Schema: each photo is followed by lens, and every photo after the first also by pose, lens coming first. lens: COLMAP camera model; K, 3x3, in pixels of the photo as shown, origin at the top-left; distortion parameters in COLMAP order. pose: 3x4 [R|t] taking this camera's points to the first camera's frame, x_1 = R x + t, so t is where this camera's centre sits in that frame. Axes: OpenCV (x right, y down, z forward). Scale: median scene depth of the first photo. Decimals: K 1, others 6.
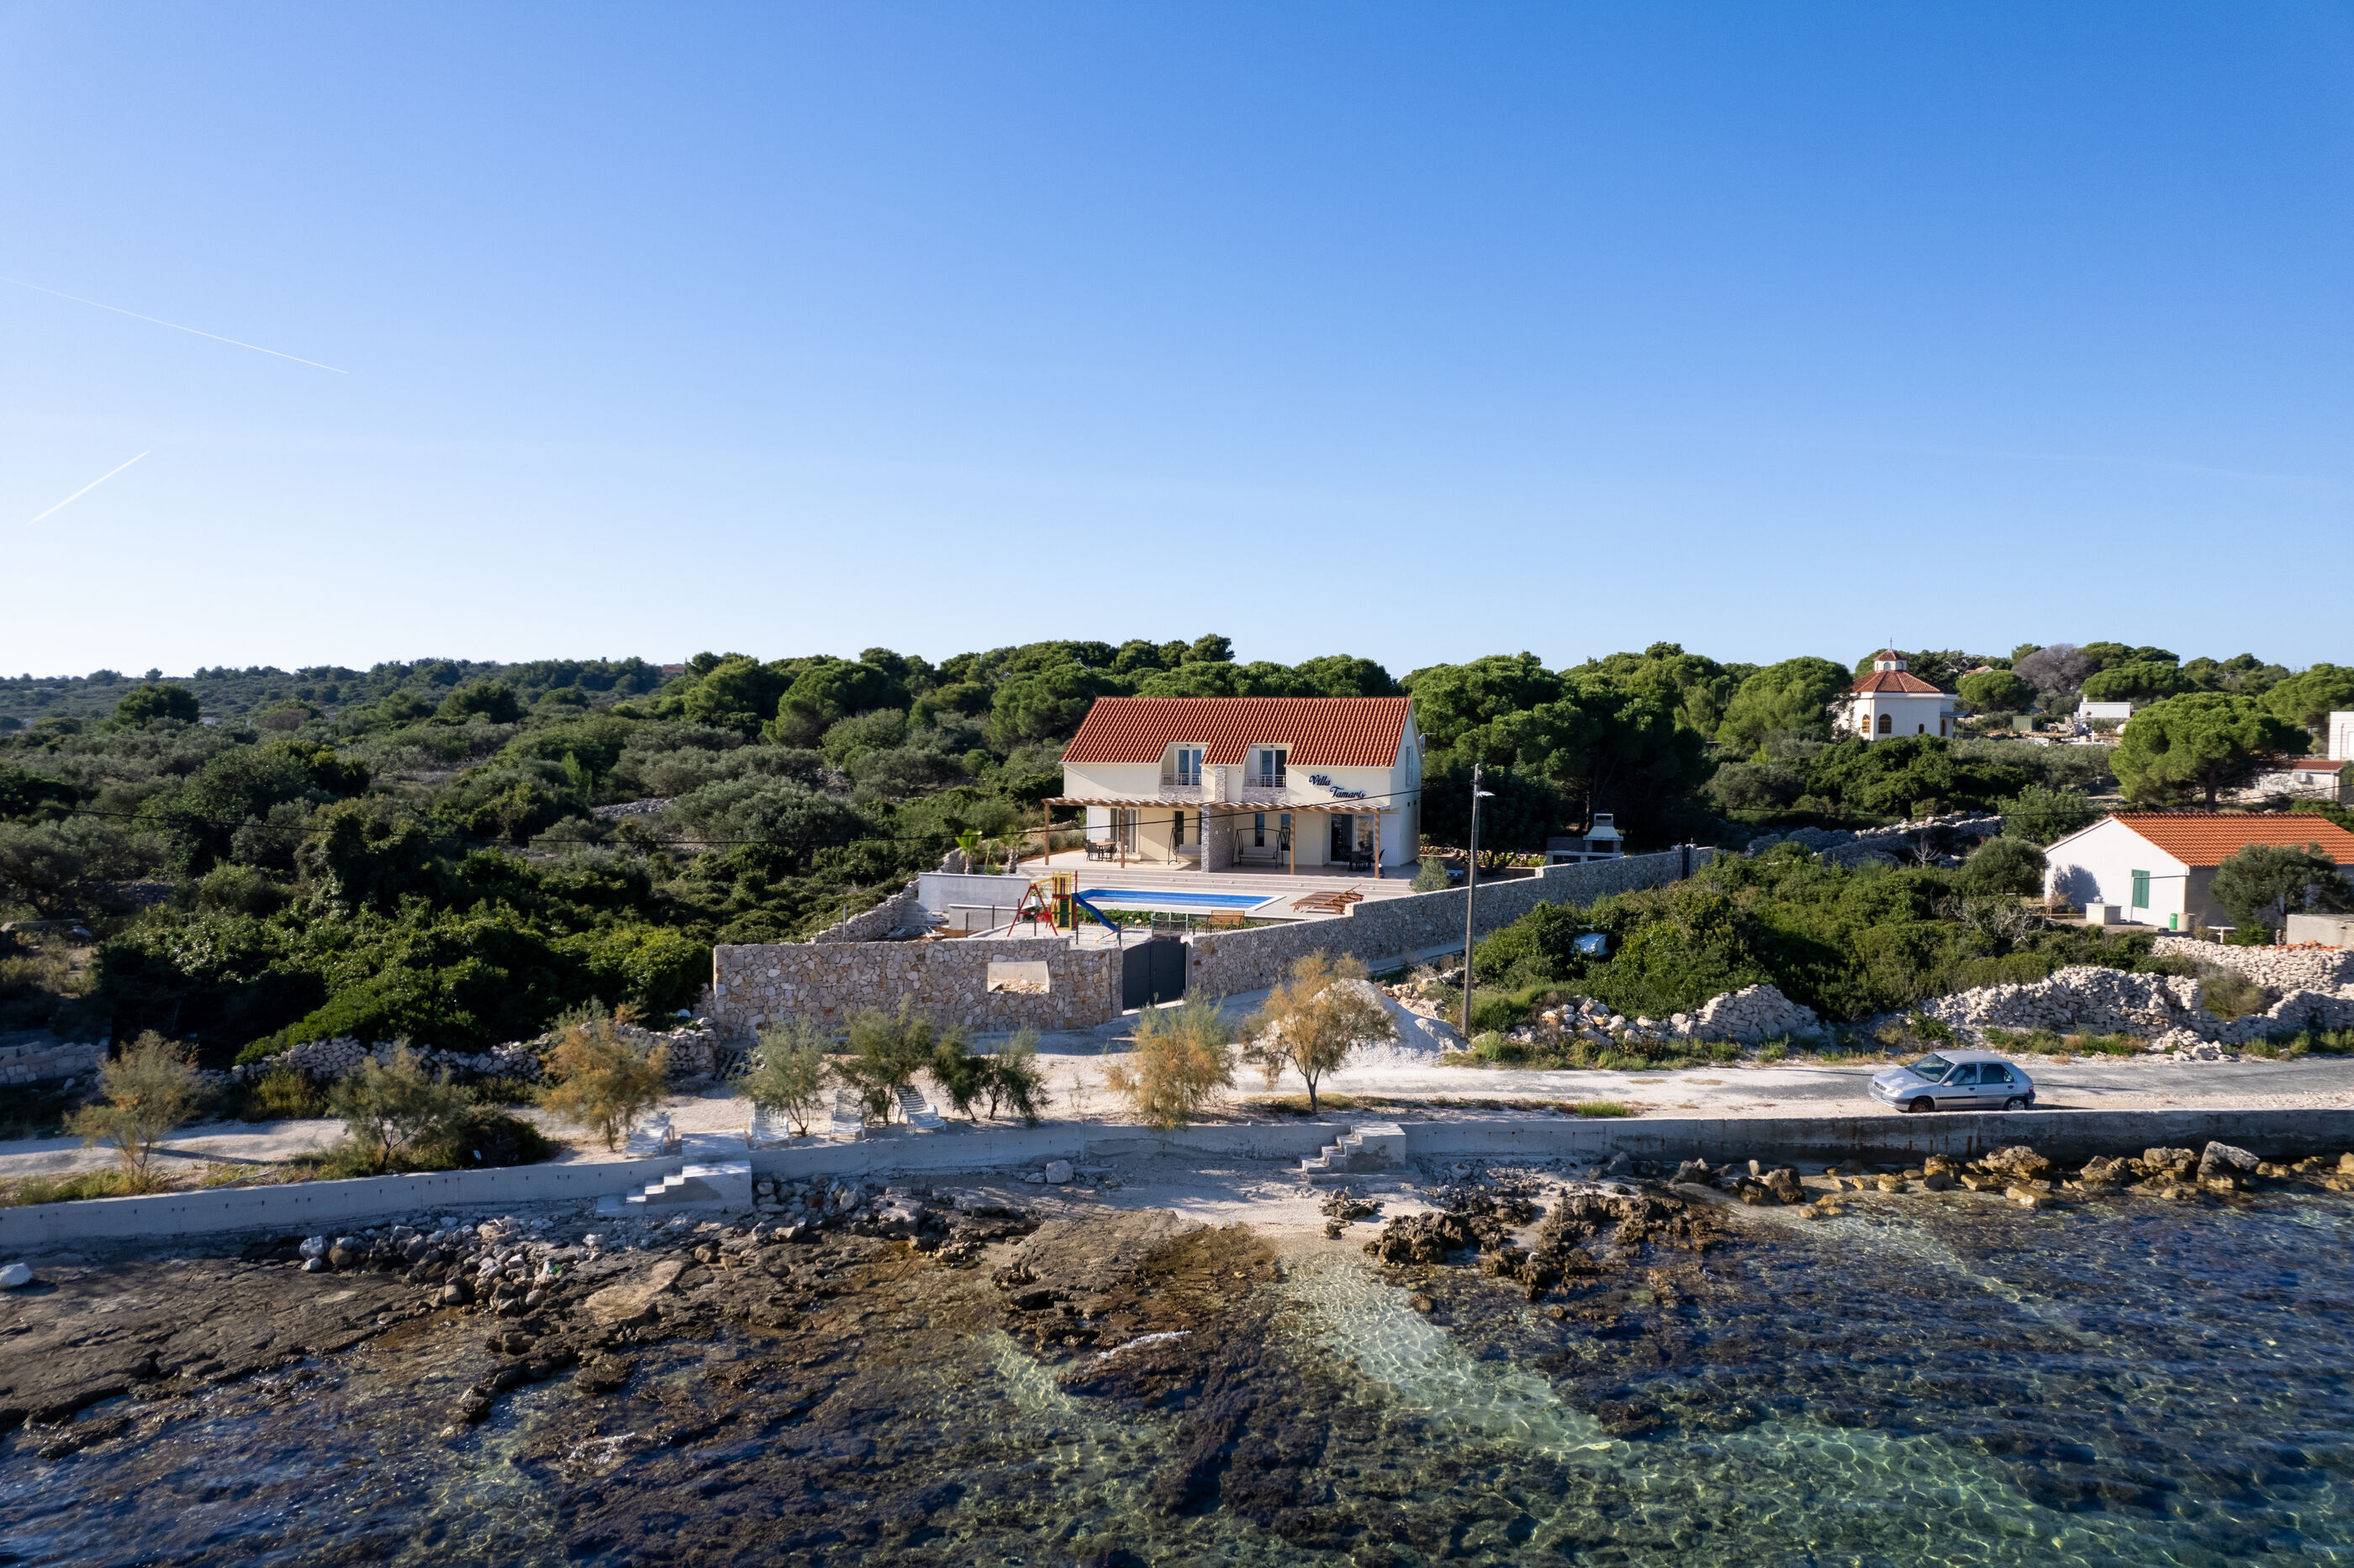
lens RADIAL K [[1506.6, 0, 1163.4], [0, 1506.6, 777.1], [0, 0, 1]] dist [-0.072952, 0.065846]
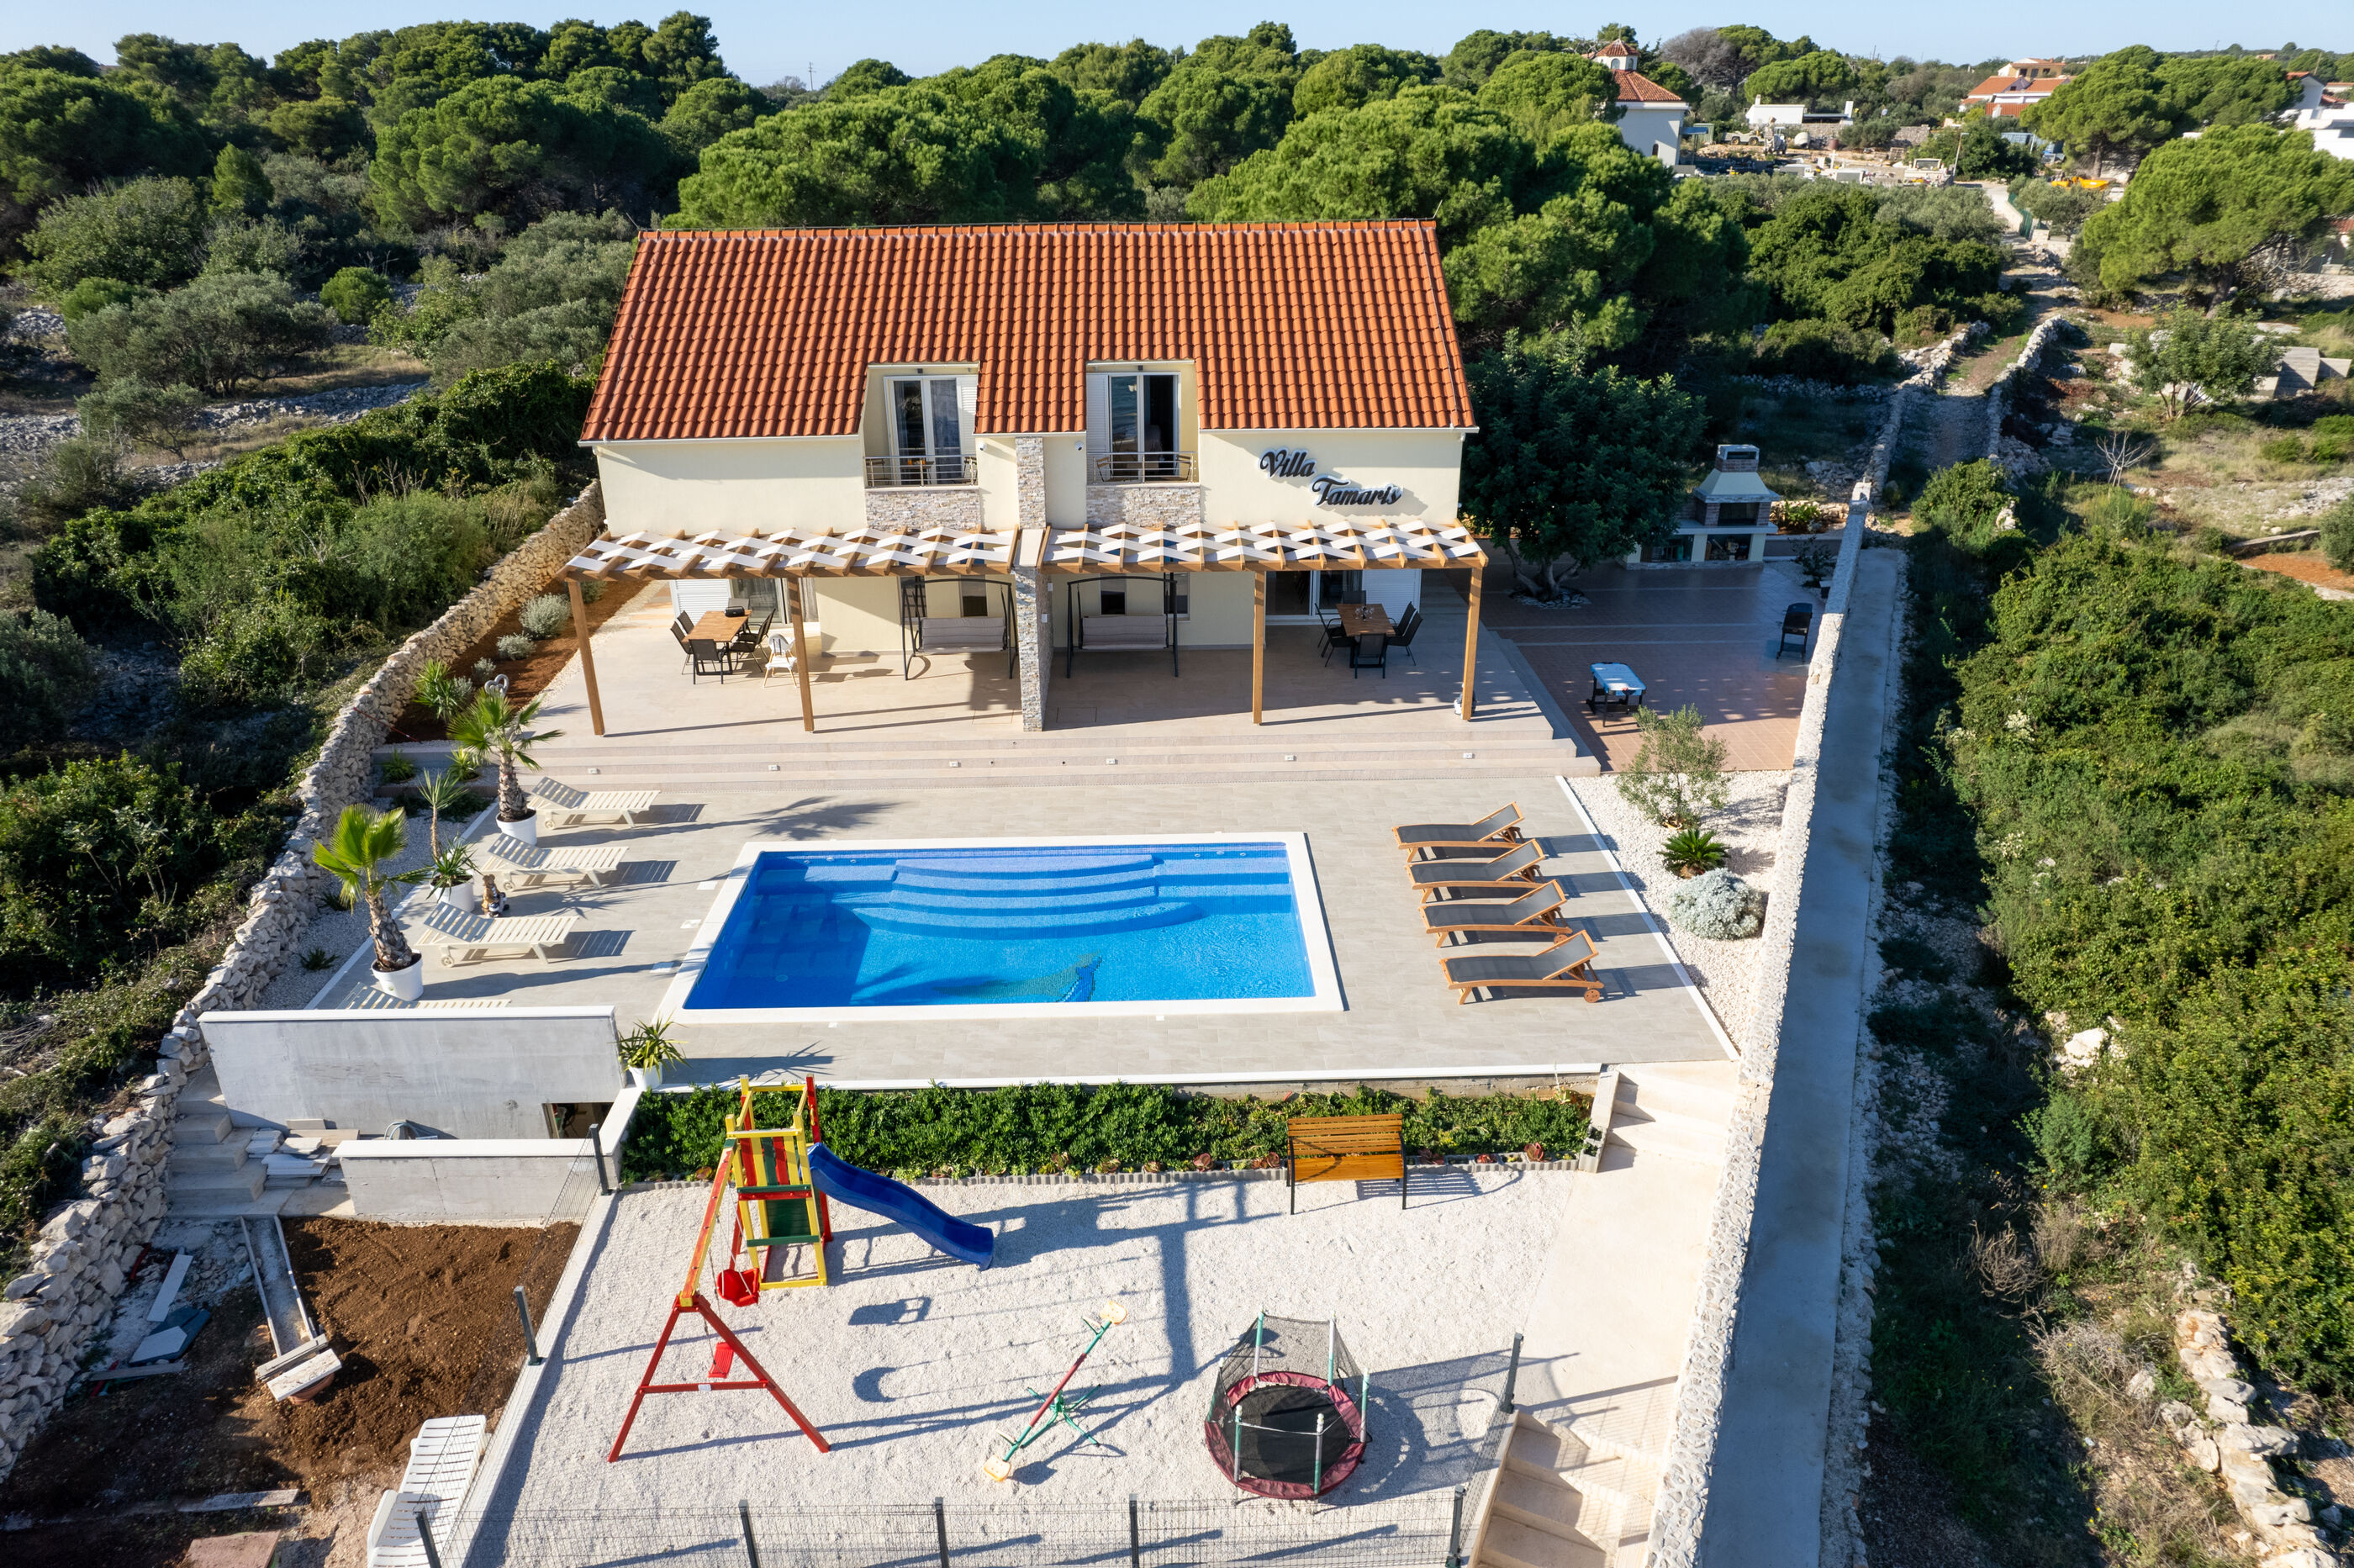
lens RADIAL K [[1506.6, 0, 1170.2], [0, 1506.6, 800.2], [0, 0, 1]] dist [-0.072952, 0.065846]
pose [[0.943034, -0.152048, 0.295918, -0.061905], [0.025152, 0.919494, 0.392297, -0.078949], [-0.331743, -0.362507, 0.870939, 0.683074]]
